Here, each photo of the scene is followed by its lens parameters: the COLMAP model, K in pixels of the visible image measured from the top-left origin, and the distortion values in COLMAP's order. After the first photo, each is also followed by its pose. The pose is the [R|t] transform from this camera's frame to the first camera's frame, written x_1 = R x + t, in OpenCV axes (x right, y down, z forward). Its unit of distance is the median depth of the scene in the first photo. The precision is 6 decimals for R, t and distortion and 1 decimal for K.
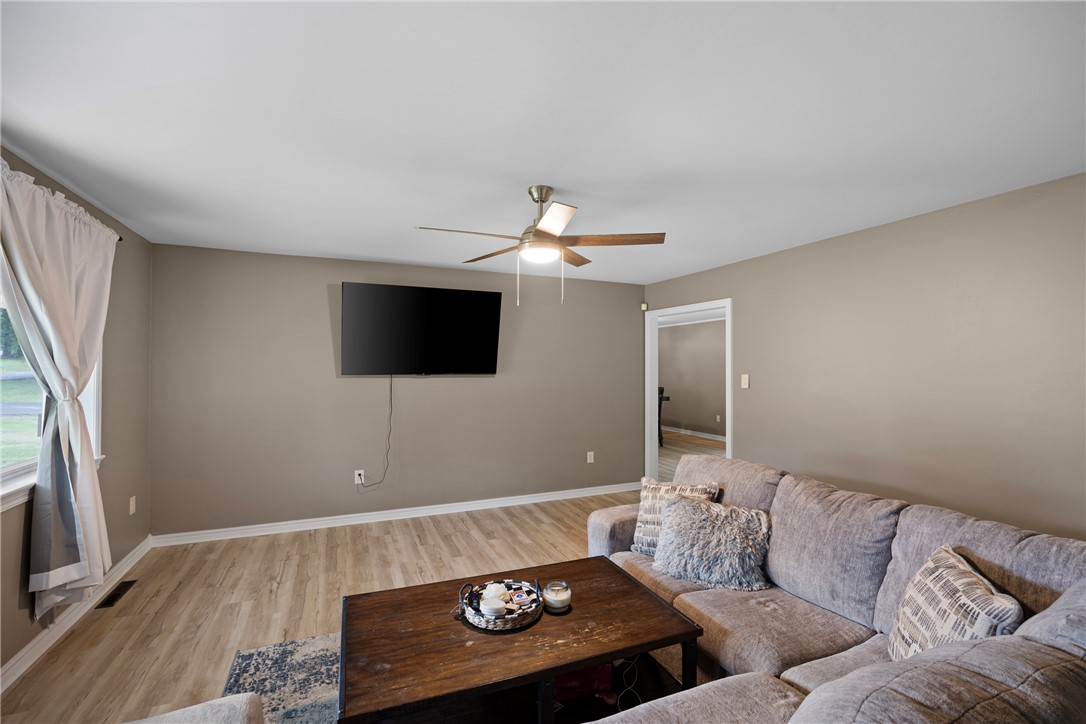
lens RADIAL K [[485.5, 0, 545.0], [0, 485.5, 357.5], [0, 0, 1]] dist [-0.005840, -0.000258]
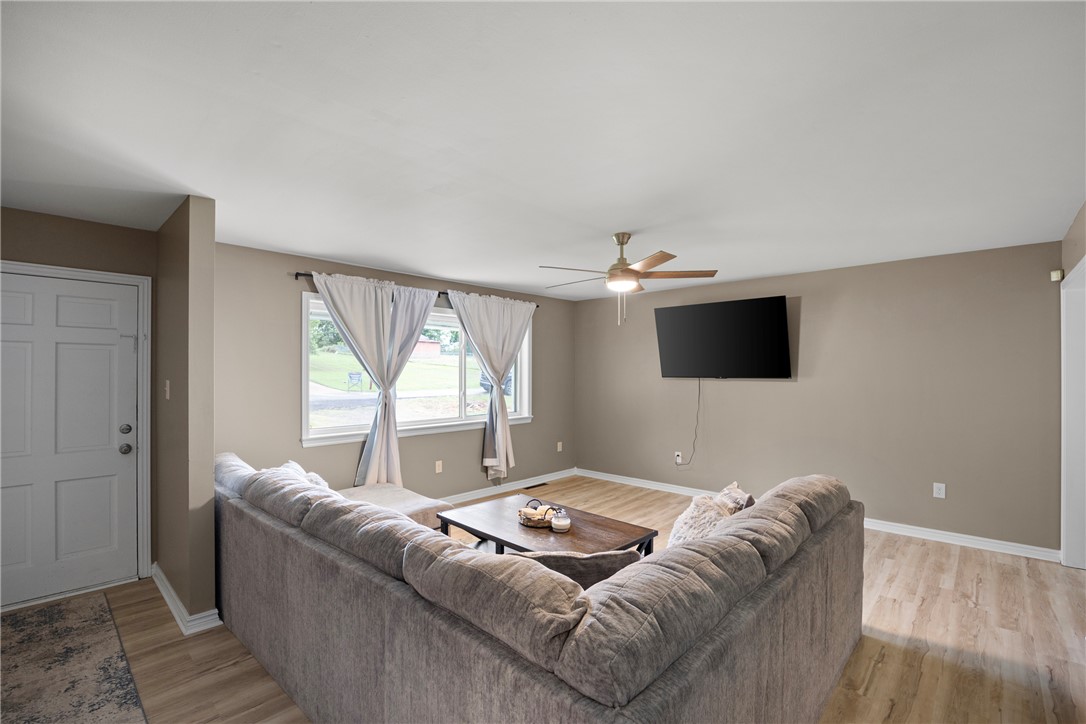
lens RADIAL K [[485.5, 0, 544.0], [0, 485.5, 370.7], [0, 0, 1]] dist [-0.005840, -0.000258]
pose [[0.395720, -0.002890, -0.918367, 0.725107], [0.019938, 0.999786, 0.005445, 0.003362], [0.918155, -0.020466, 0.395693, 0.188325]]
